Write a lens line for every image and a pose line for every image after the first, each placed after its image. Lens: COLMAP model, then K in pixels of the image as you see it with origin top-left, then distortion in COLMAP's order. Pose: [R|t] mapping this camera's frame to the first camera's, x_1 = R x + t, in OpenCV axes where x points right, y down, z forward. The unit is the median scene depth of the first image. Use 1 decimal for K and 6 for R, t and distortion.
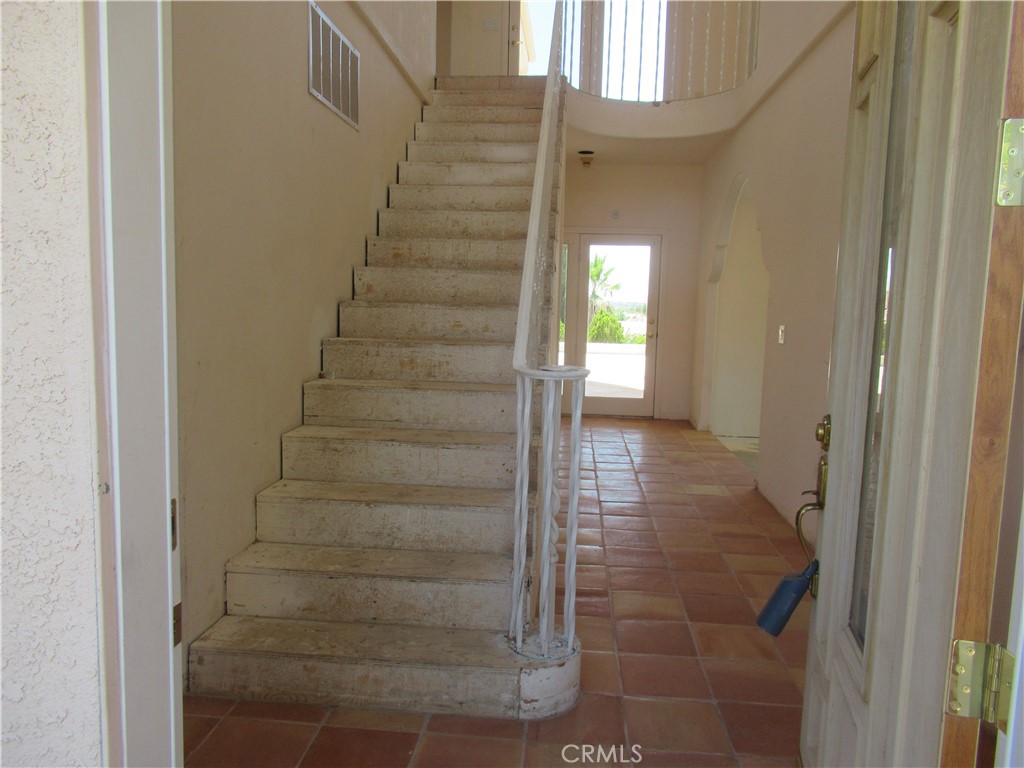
lens RADIAL K [[768.8, 0, 511.5], [0, 768.8, 386.5], [0, 0, 1]] dist [0.000733, 0.000724]
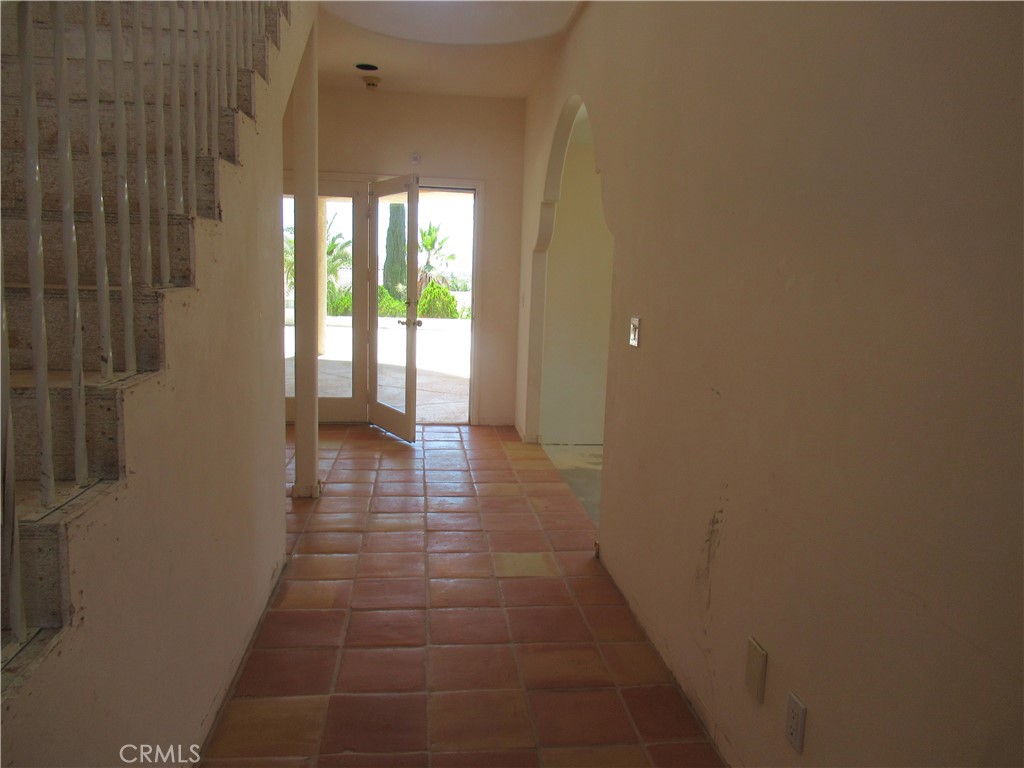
lens RADIAL K [[768.8, 0, 511.5], [0, 768.8, 386.5], [0, 0, 1]] dist [0.000733, 0.000724]
pose [[0.980006, -0.021372, 0.197817, 0.072315], [0.013814, 0.999124, 0.039509, -0.028393], [-0.198488, -0.035987, 0.979442, 0.228837]]
